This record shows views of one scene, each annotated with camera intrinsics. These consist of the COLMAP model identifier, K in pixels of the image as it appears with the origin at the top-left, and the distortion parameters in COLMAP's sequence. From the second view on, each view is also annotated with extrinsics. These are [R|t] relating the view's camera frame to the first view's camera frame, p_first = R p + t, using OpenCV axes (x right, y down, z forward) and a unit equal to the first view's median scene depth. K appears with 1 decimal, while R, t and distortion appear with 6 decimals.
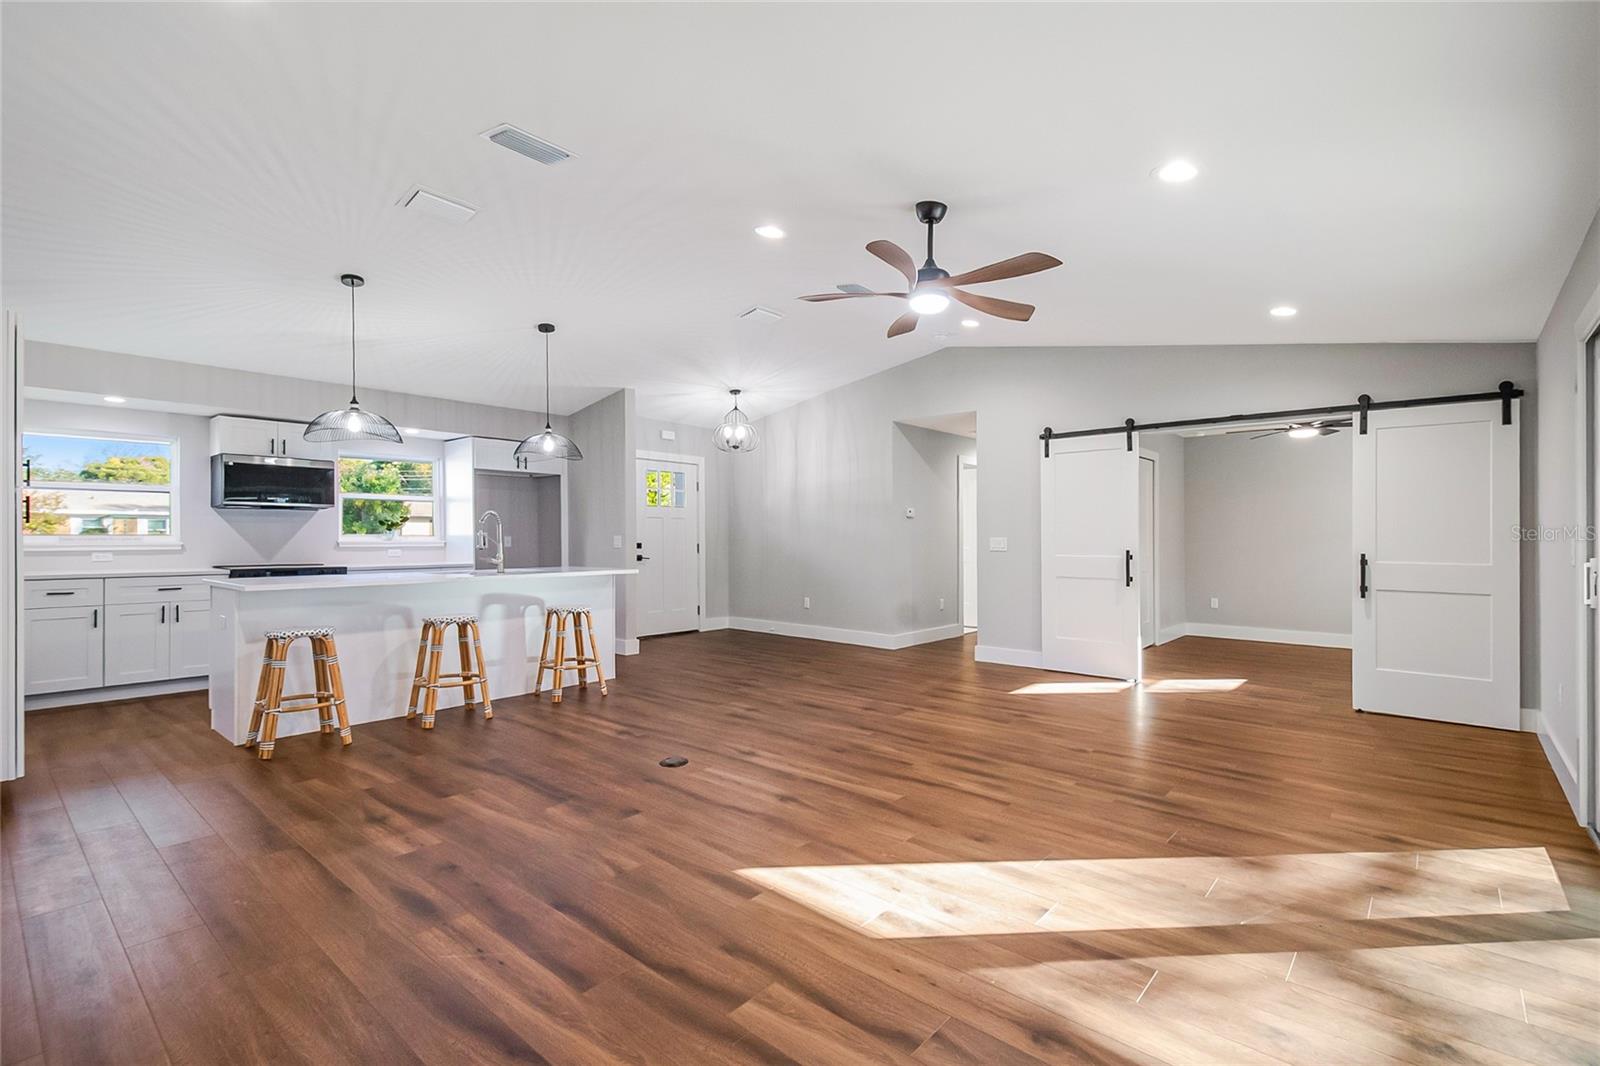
lens RADIAL K [[714.4, 0, 814.7], [0, 714.4, 538.0], [0, 0, 1]] dist [0.021569, -0.000275]
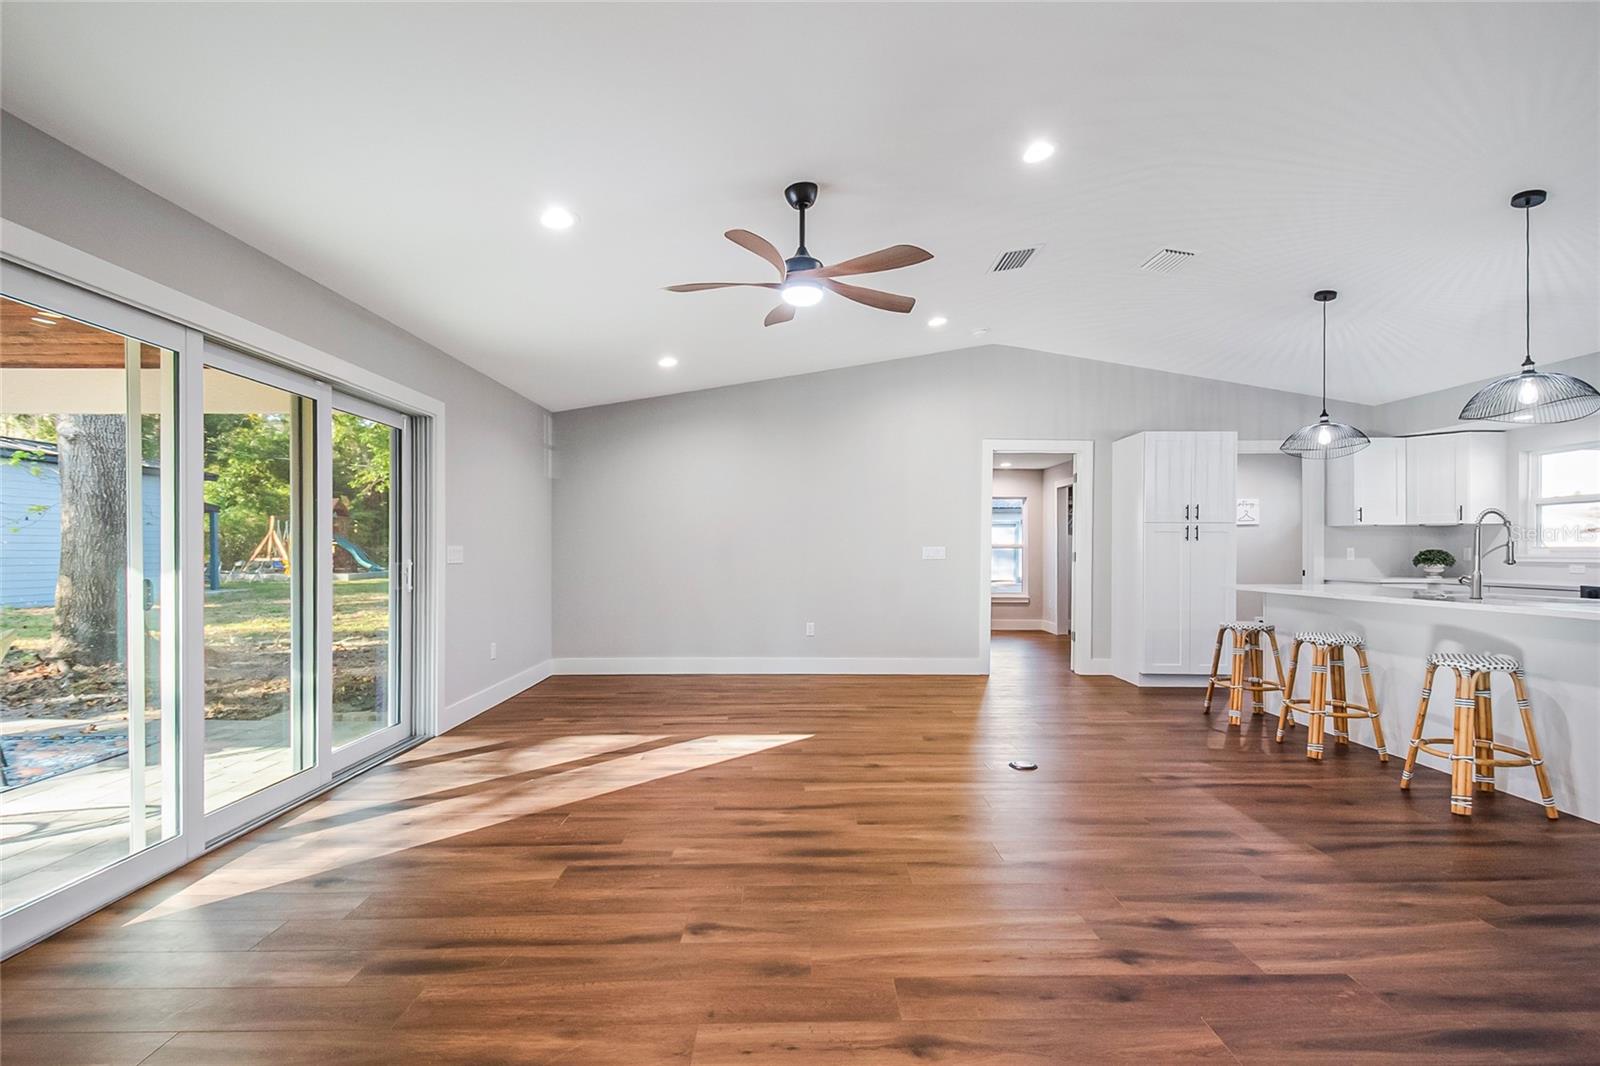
lens RADIAL K [[729.3, 0, 810.3], [0, 729.3, 551.9], [0, 0, 1]] dist [0.030020, -0.020661]
pose [[-0.747544, -0.000547, -0.664212, 0.593276], [-0.002286, 0.999996, 0.001750, 0.004002], [0.664208, 0.002827, -0.747543, 1.283719]]
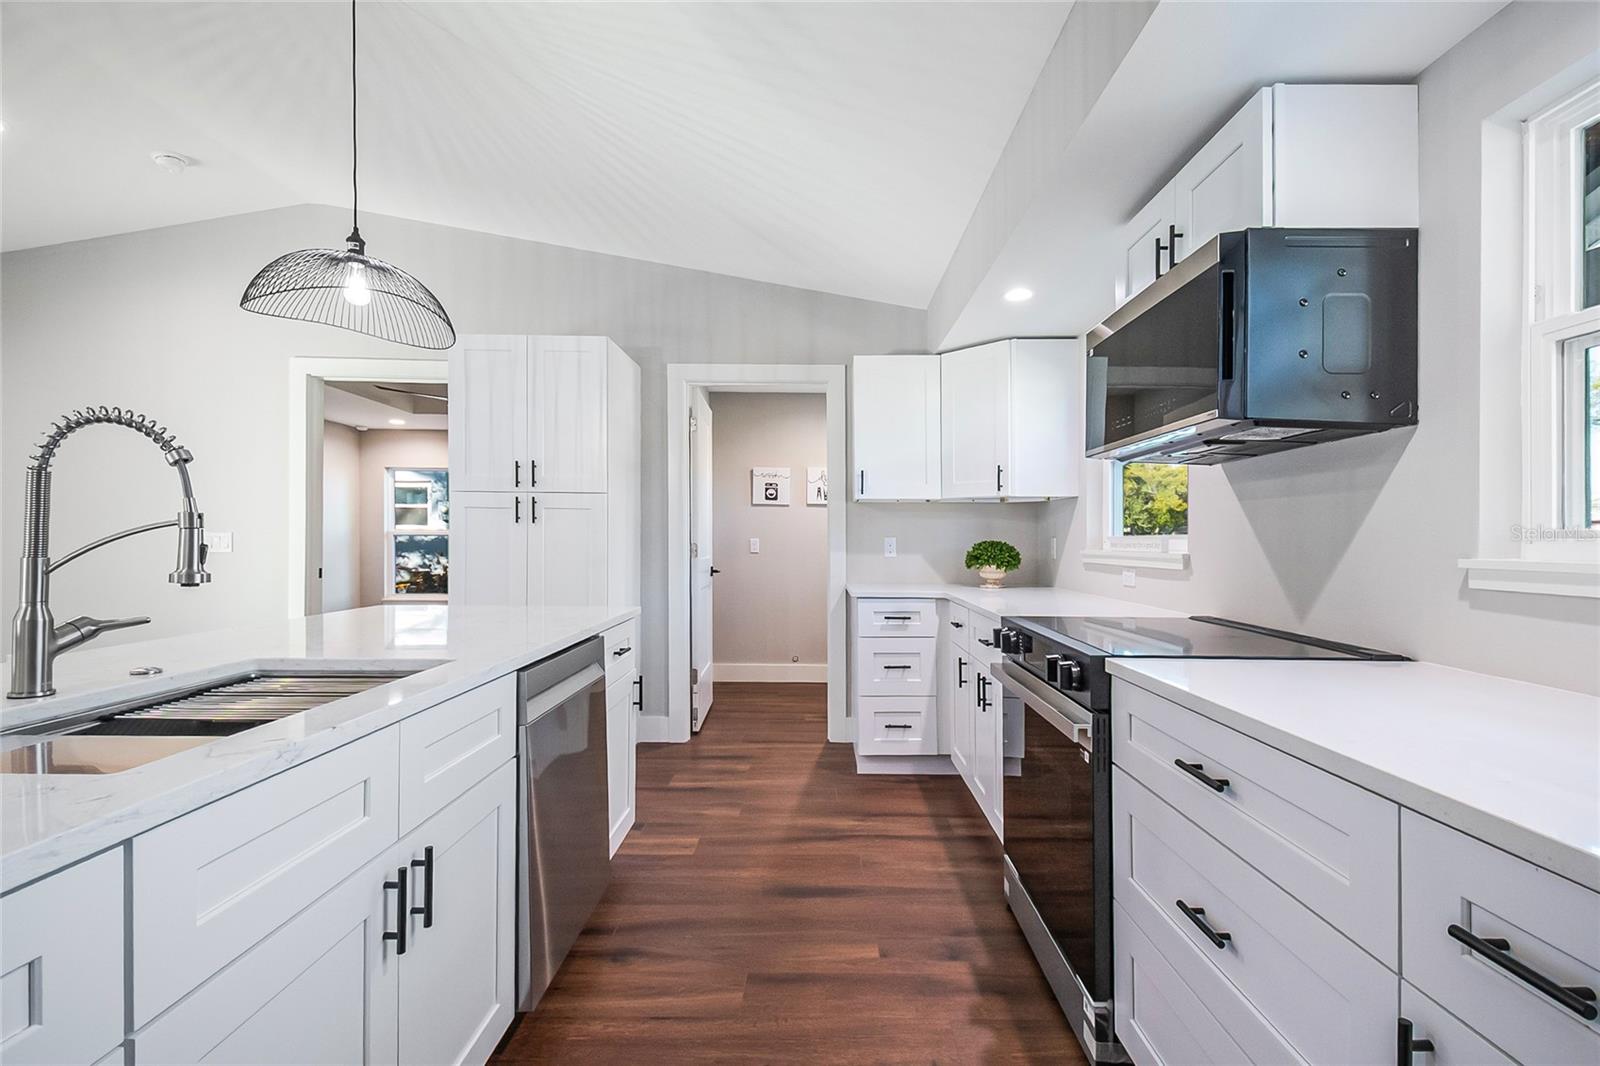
lens RADIAL K [[729.3, 0, 810.3], [0, 729.3, 551.9], [0, 0, 1]] dist [0.030020, -0.020661]
pose [[-0.762493, 0.002827, -0.646991, -0.540191], [-0.009028, 0.999847, 0.015008, 0.000990], [0.646934, 0.017285, -0.762350, 1.532752]]
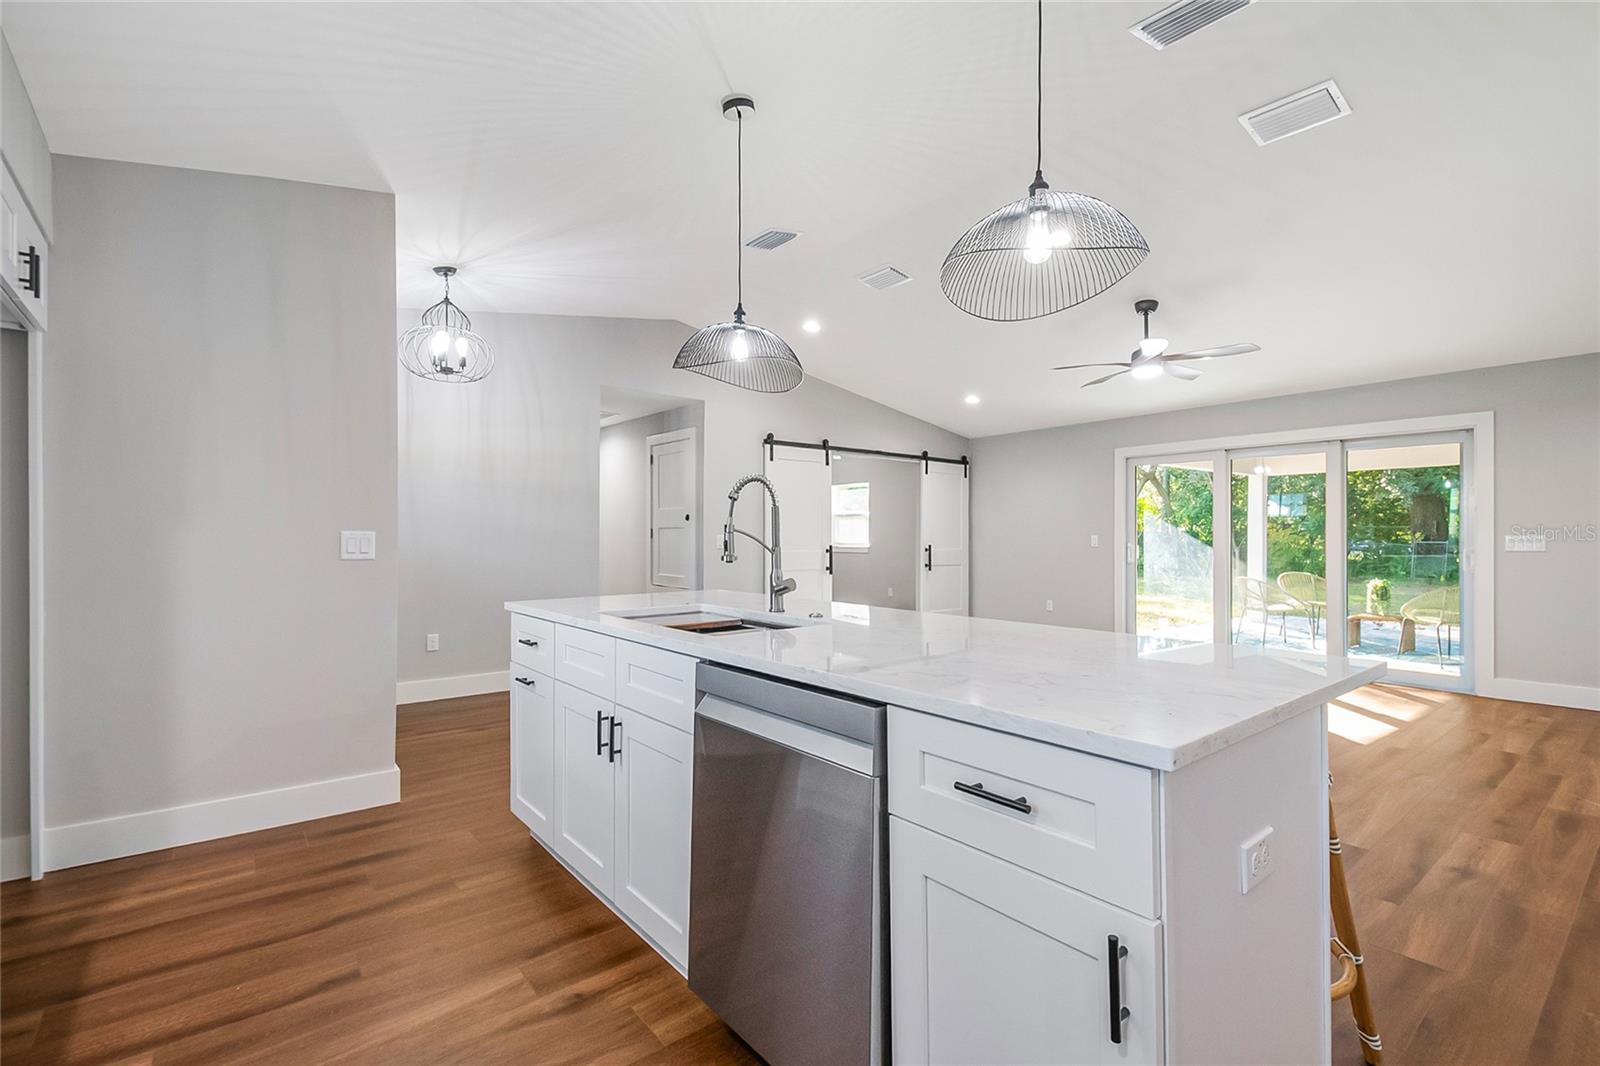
lens RADIAL K [[723.9, 0, 813.9], [0, 723.9, 538.7], [0, 0, 1]] dist [0.011428, -0.000755]
pose [[0.174651, -0.004529, 0.984620, -1.026970], [0.001153, 0.999990, 0.004396, -0.000994], [-0.984630, 0.000368, 0.174654, 1.042649]]
